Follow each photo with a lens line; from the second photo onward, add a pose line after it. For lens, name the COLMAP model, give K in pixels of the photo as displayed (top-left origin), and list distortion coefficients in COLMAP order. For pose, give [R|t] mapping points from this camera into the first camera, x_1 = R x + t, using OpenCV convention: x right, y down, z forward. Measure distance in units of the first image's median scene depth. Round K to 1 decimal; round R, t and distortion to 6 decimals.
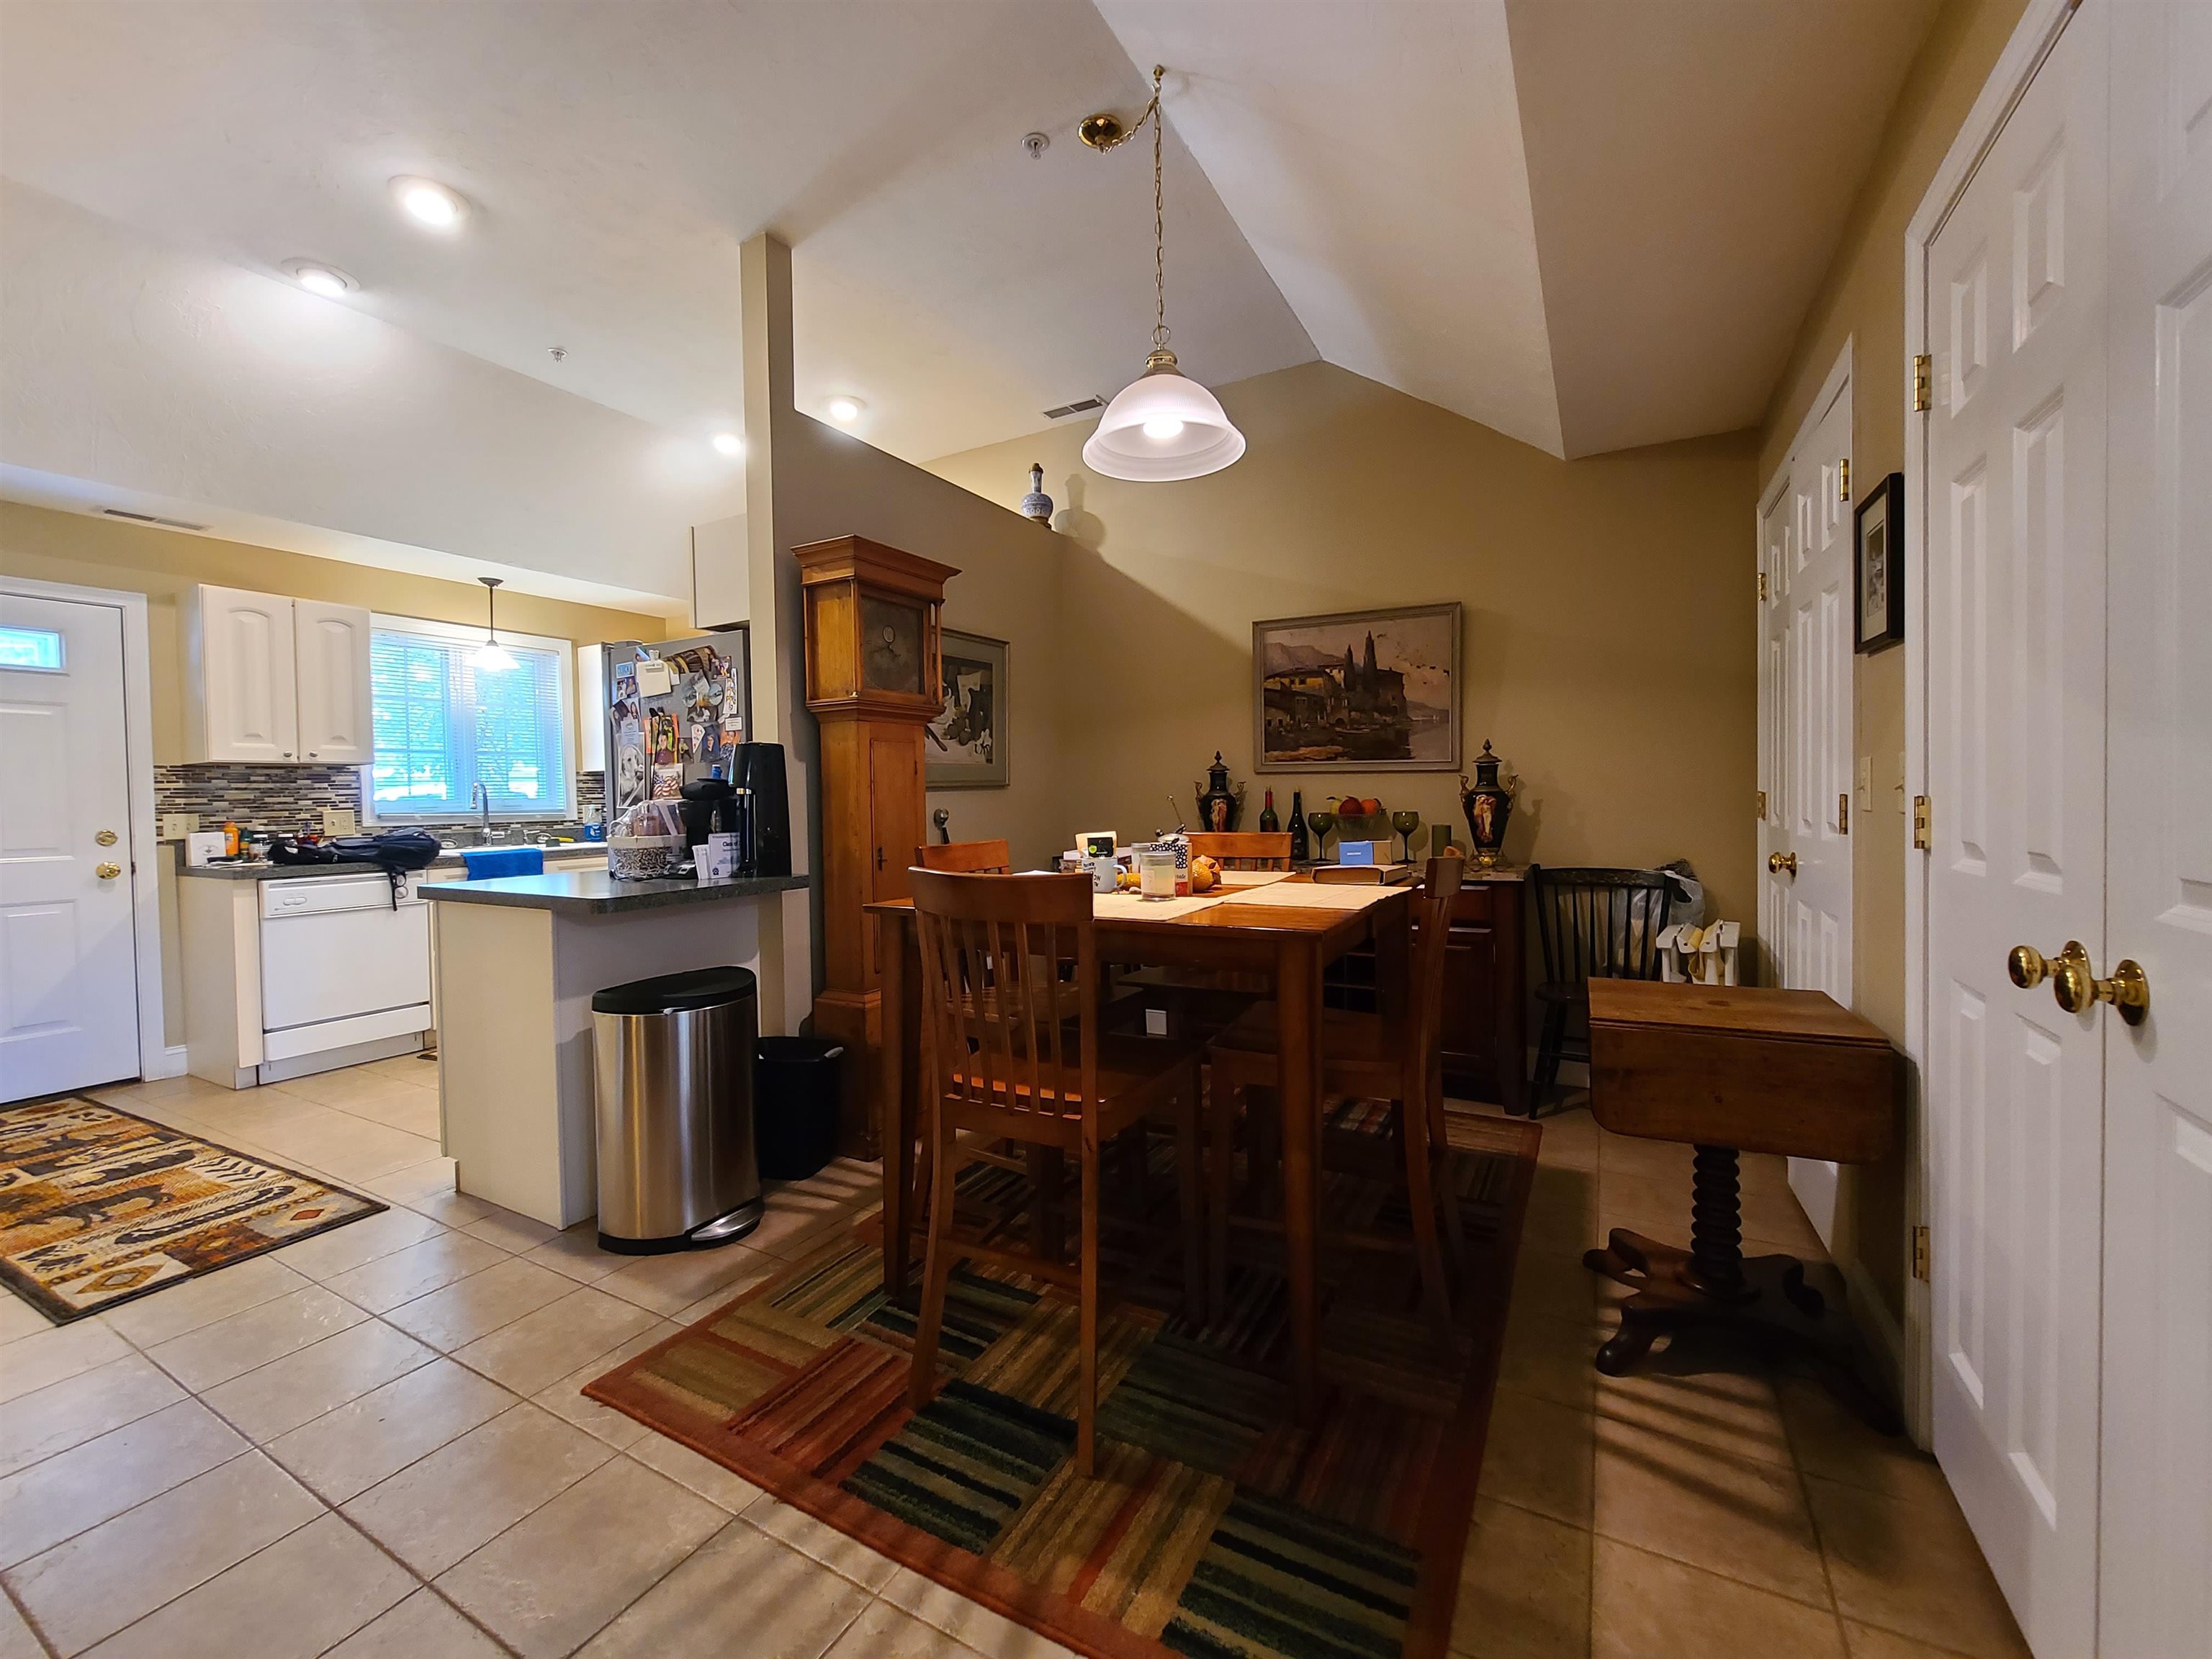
lens RADIAL K [[901.6, 0, 1111.4], [0, 901.6, 814.7], [0, 0, 1]] dist [-0.000905, -0.000146]
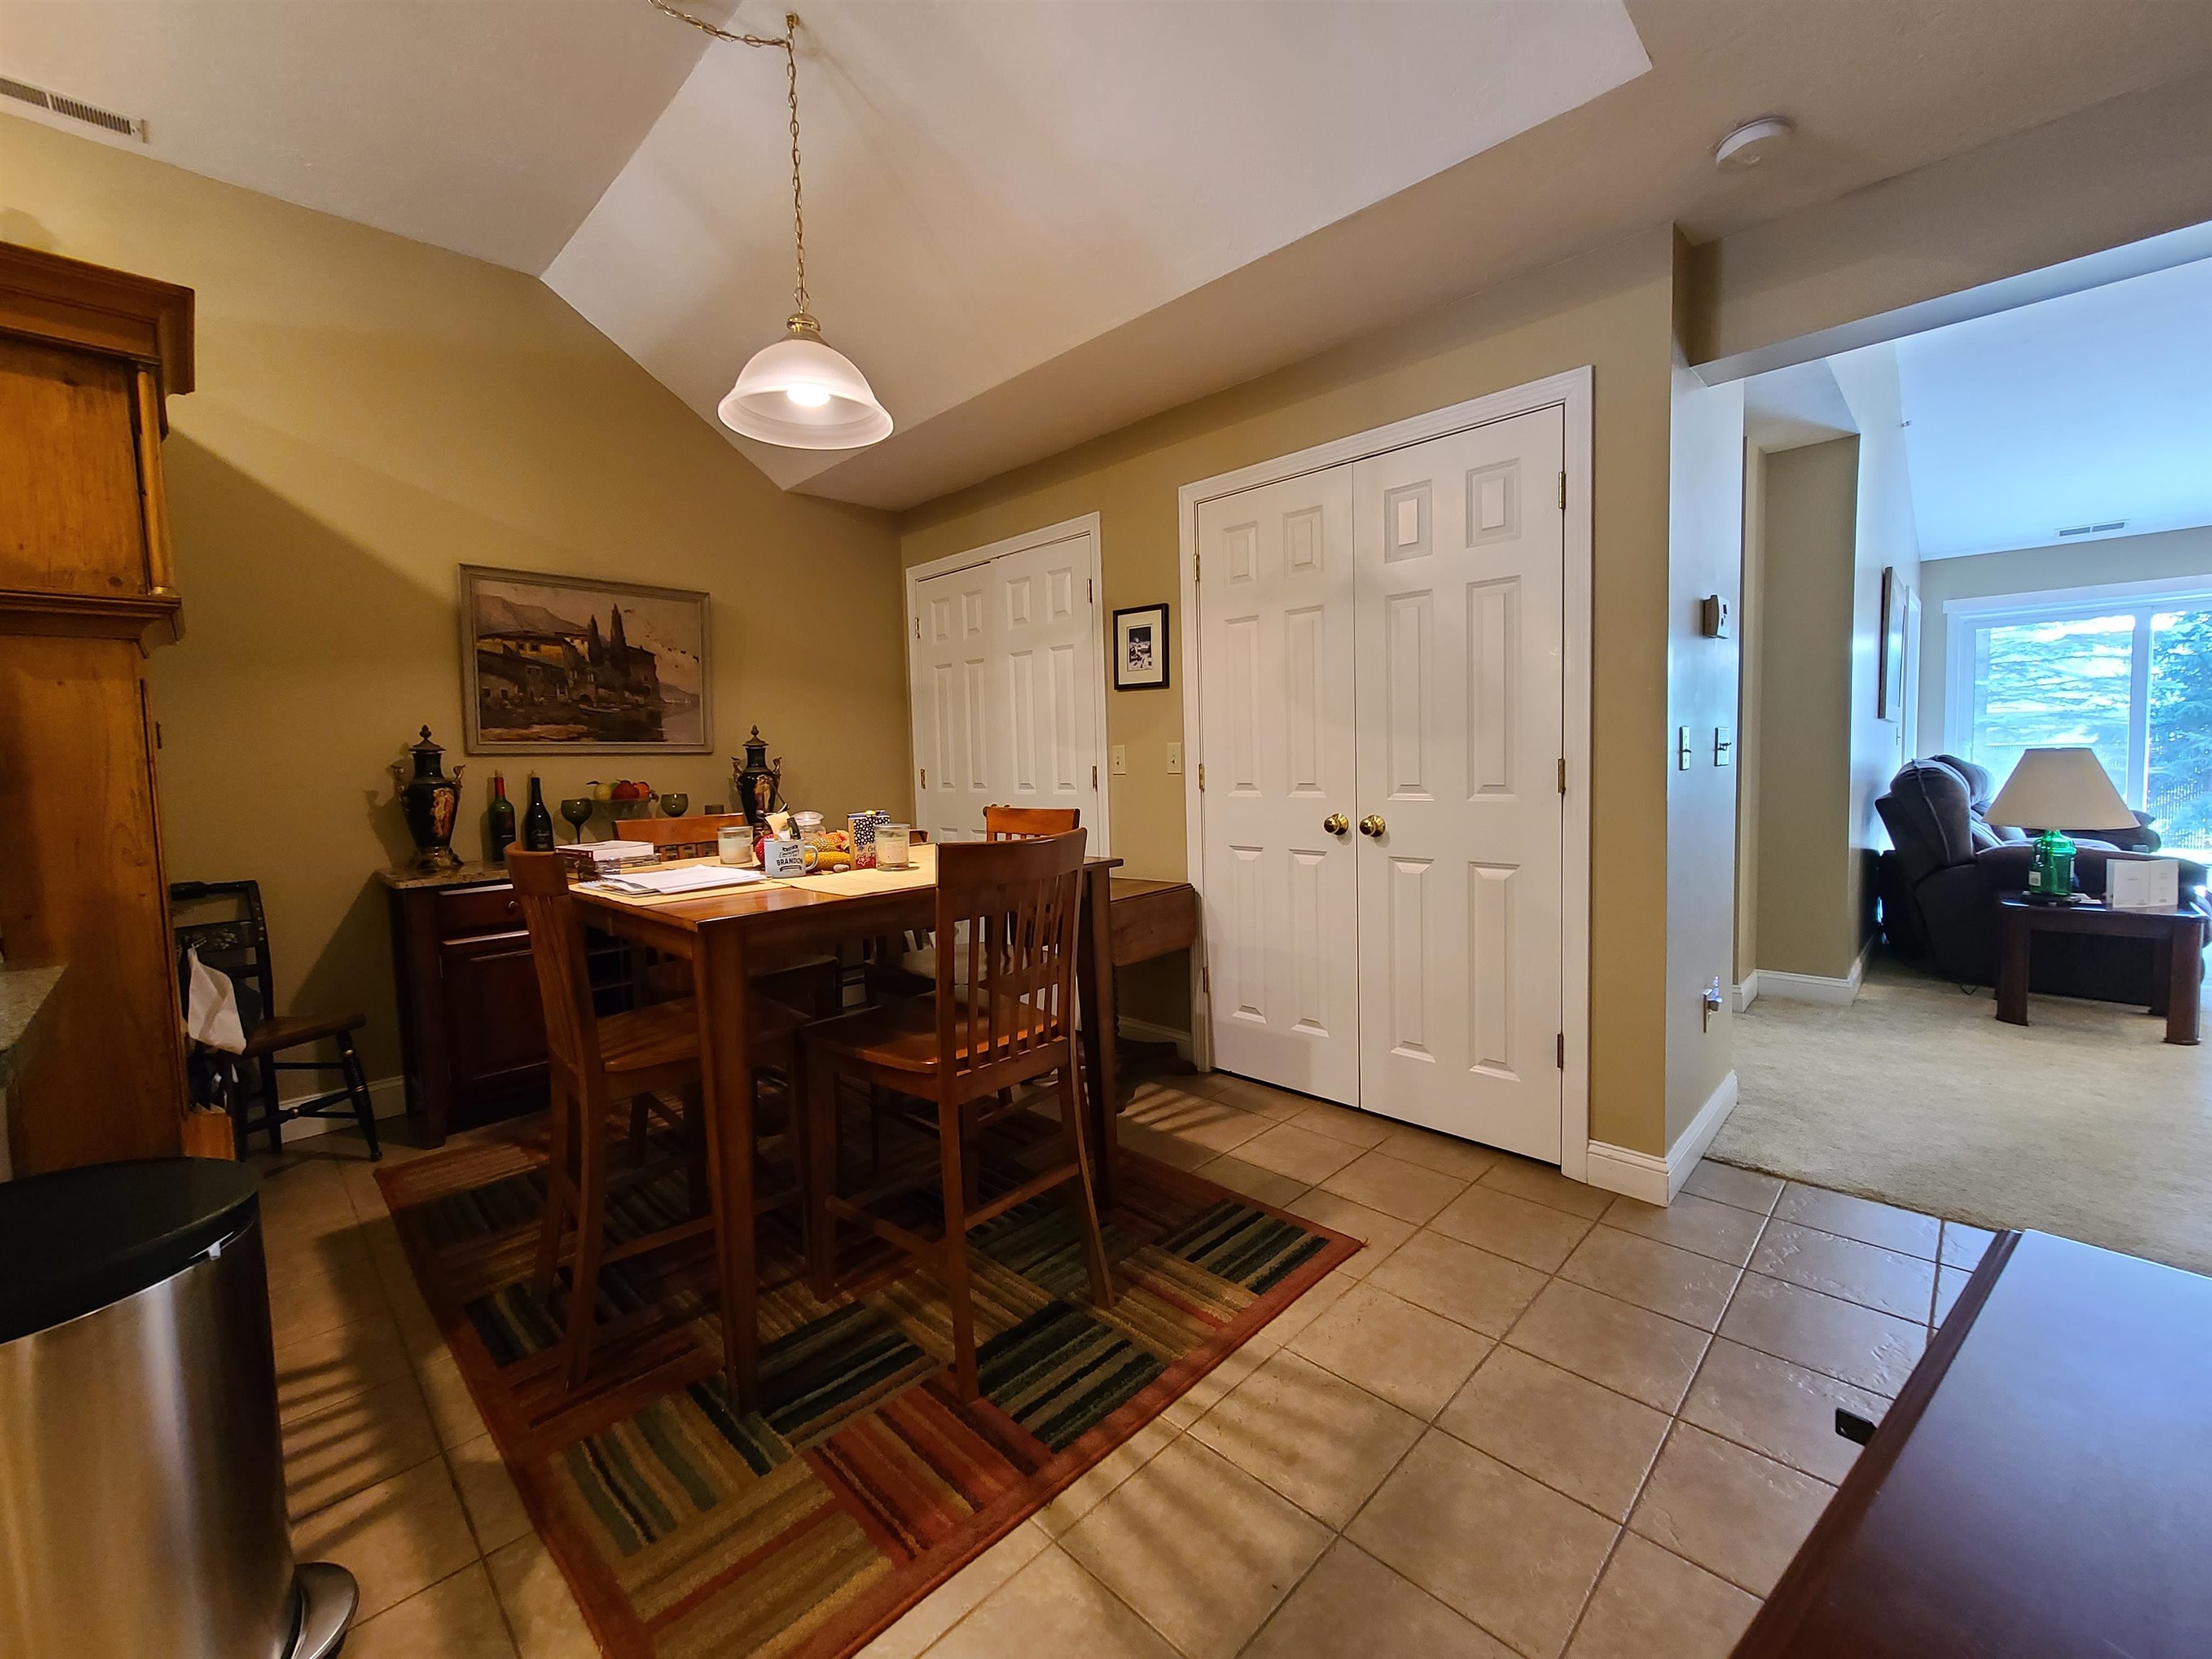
lens RADIAL K [[901.6, 0, 1100.9], [0, 901.6, 811.7], [0, 0, 1]] dist [-0.000905, -0.000146]
pose [[0.275147, -0.052428, 0.959971, -0.550044], [0.045913, 0.998089, 0.041351, -0.003528], [-0.960305, 0.032697, 0.277029, 0.294039]]
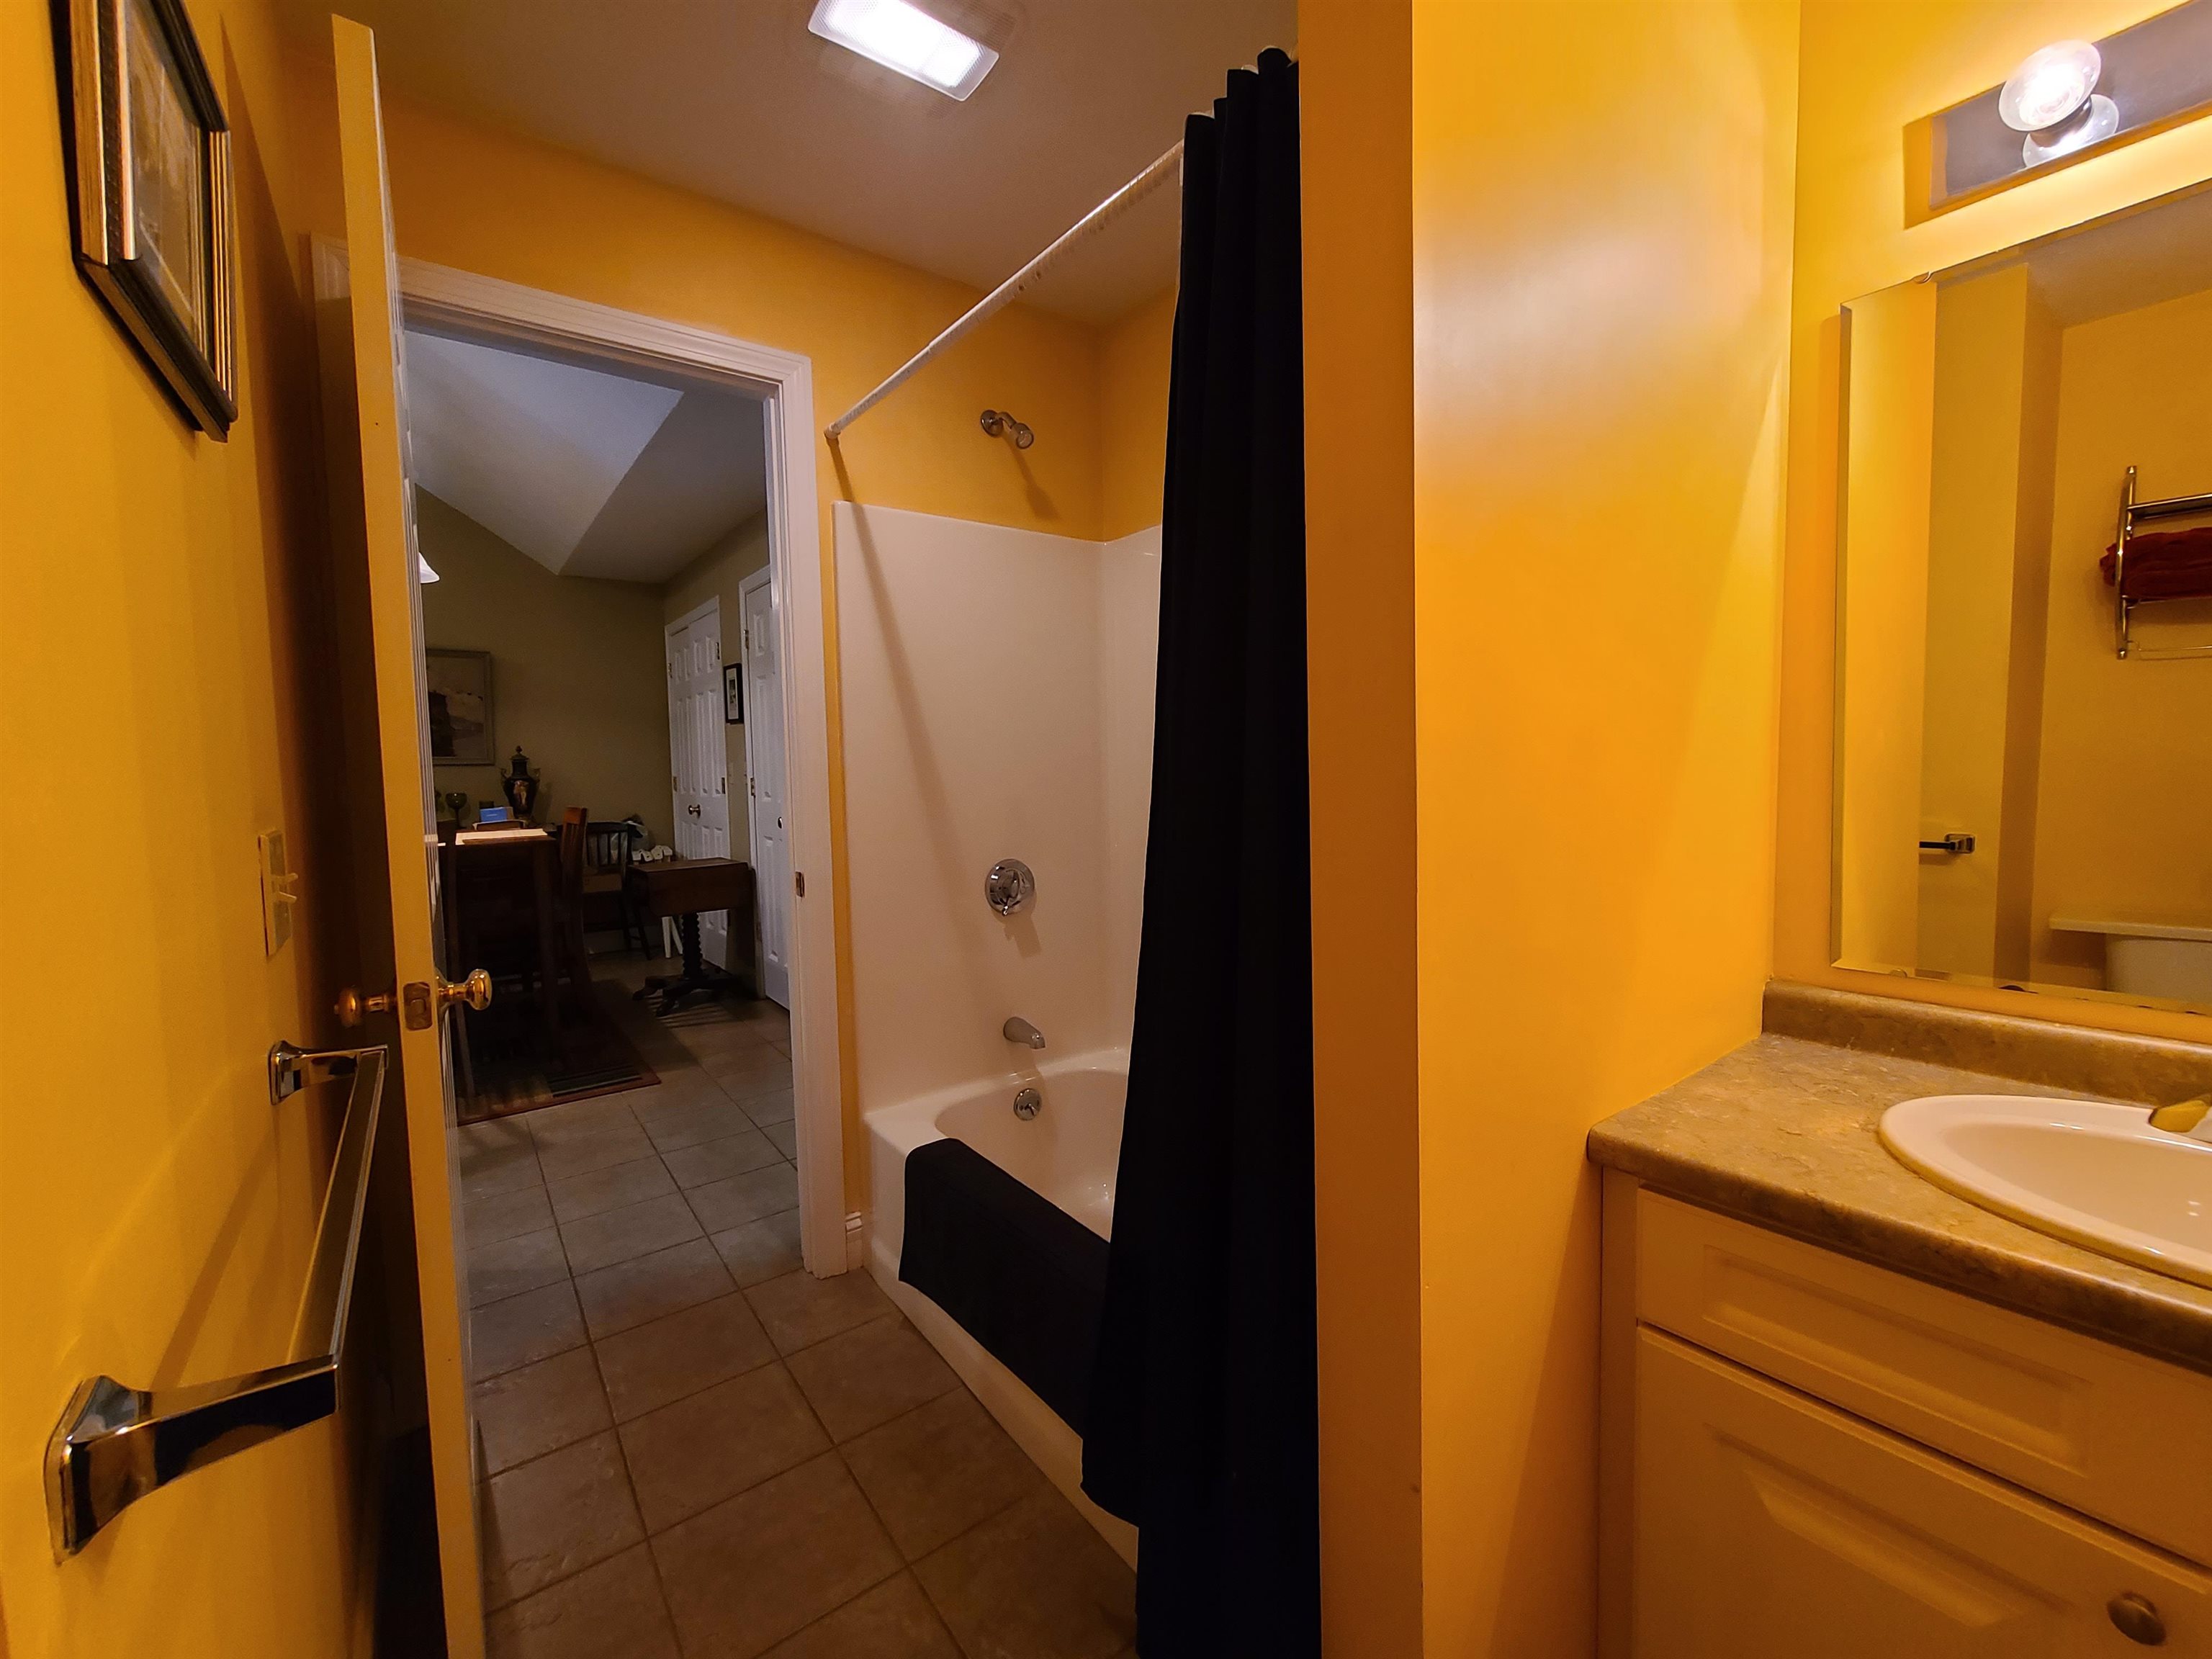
lens RADIAL K [[901.6, 0, 1098.1], [0, 901.6, 811.9], [0, 0, 1]] dist [-0.000905, -0.000146]
pose [[0.413366, -0.044160, 0.909493, -0.612103], [0.032125, 0.998909, 0.033900, 0.012078], [-0.909998, 0.015205, 0.414334, -0.579499]]
